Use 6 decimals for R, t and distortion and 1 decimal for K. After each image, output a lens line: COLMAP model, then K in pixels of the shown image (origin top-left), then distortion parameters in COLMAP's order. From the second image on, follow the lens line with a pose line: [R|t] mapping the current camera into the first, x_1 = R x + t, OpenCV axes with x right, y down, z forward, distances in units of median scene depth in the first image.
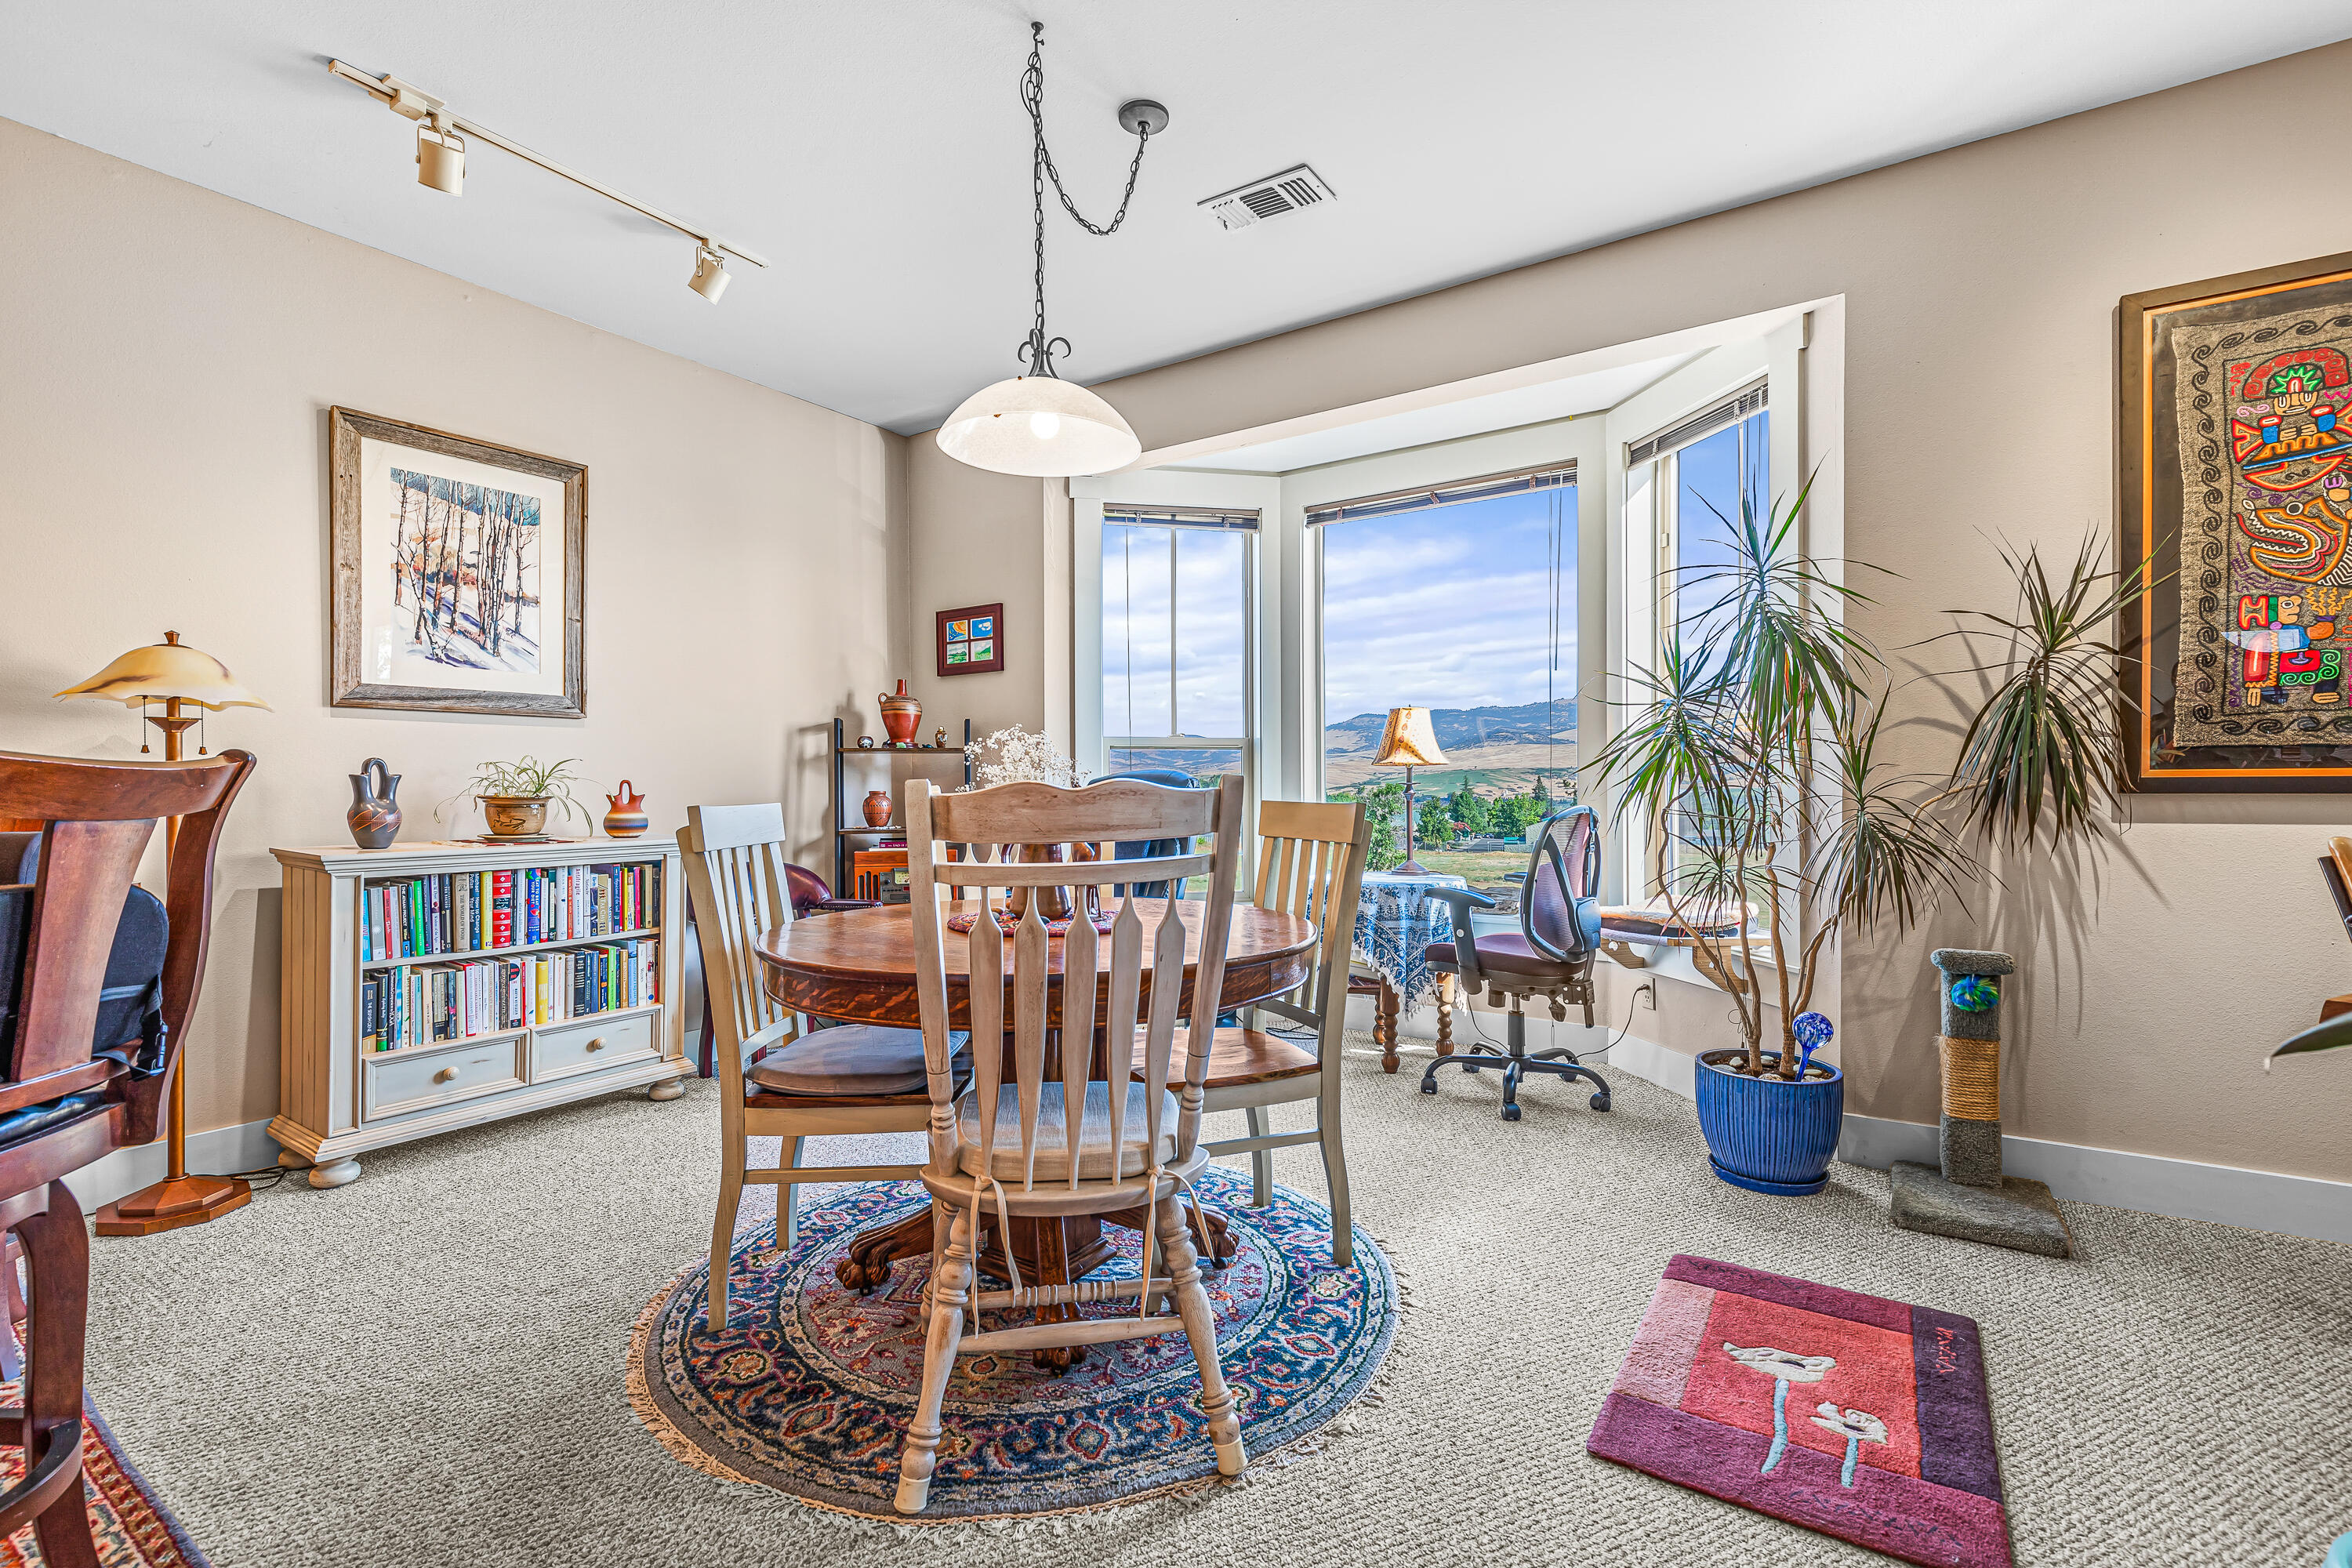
lens RADIAL K [[1080.1, 0, 1180.1], [0, 1080.1, 802.2], [0, 0, 1]] dist [0.001262, 0.000373]
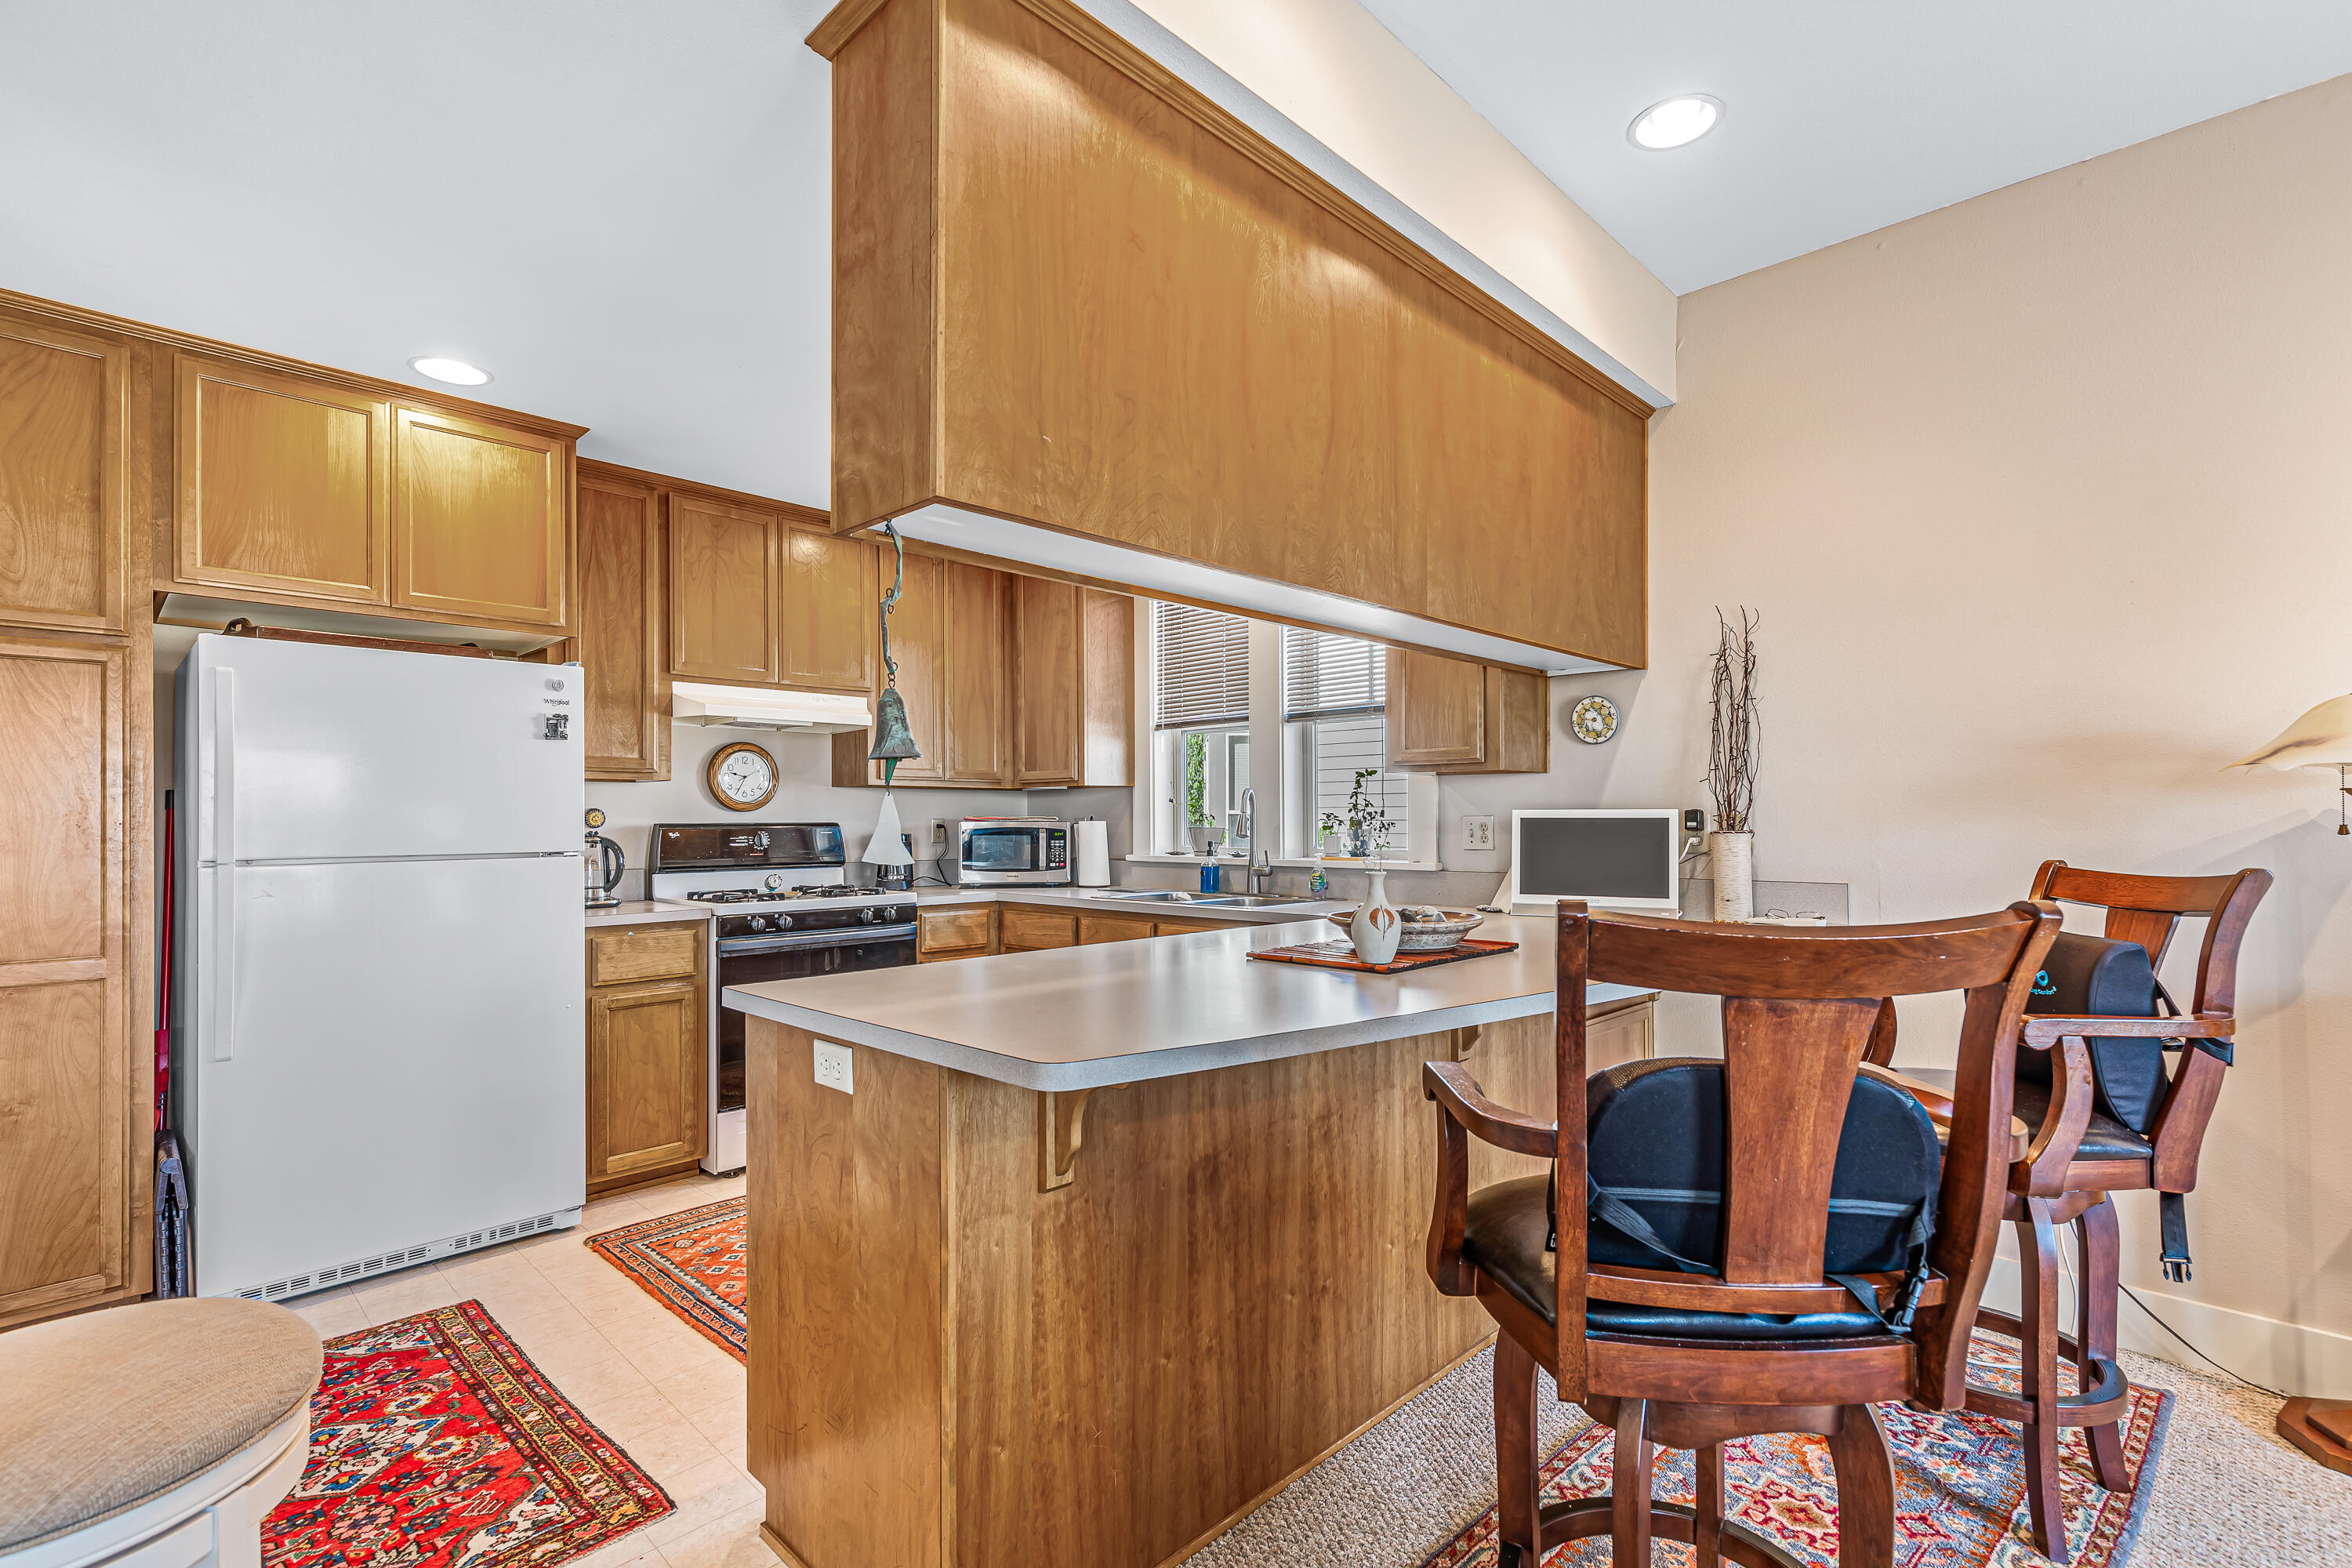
lens RADIAL K [[1080.1, 0, 1180.1], [0, 1080.1, 802.2], [0, 0, 1]] dist [0.001262, 0.000373]
pose [[-0.187993, -0.005670, -0.982154, -0.102371], [-0.002584, 0.999983, -0.005278, -0.113914], [0.982167, 0.001546, -0.188005, 0.641153]]
